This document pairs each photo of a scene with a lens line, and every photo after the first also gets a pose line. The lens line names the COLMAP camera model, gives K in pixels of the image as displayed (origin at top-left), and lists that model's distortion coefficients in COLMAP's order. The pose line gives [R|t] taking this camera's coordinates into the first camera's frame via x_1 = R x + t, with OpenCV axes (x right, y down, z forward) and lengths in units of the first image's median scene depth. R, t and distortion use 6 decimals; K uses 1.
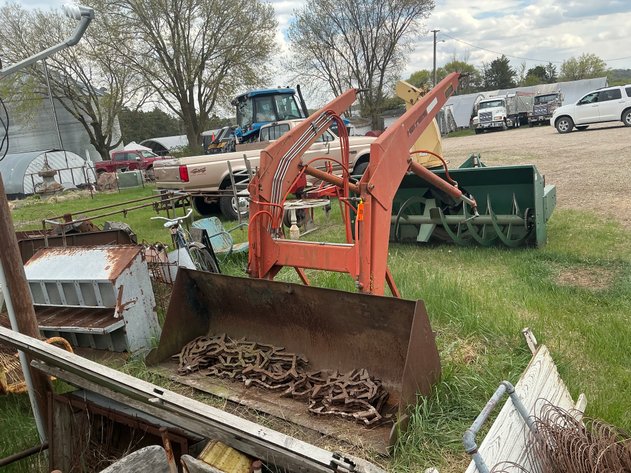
lens RADIAL K [[521.3, 0, 315.5], [0, 521.3, 236.5], [0, 0, 1]] dist [0.066521, -0.121005]
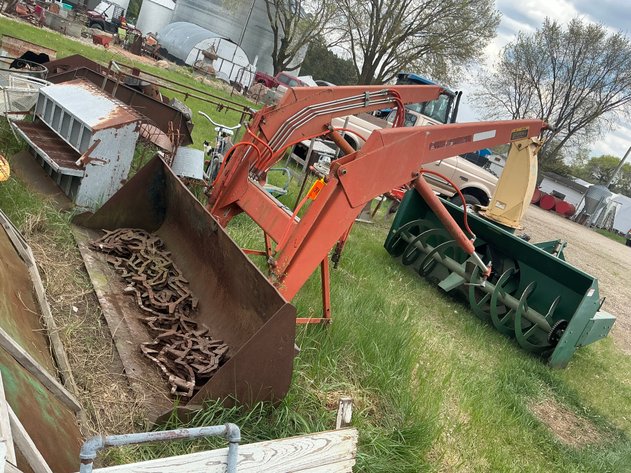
lens RADIAL K [[521.3, 0, 315.5], [0, 521.3, 236.5], [0, 0, 1]] dist [0.066521, -0.121005]
pose [[0.830171, 0.527166, -0.181417, 0.225301], [-0.521502, 0.849338, 0.081616, -0.041012], [0.197109, 0.026854, 0.980014, 0.131937]]
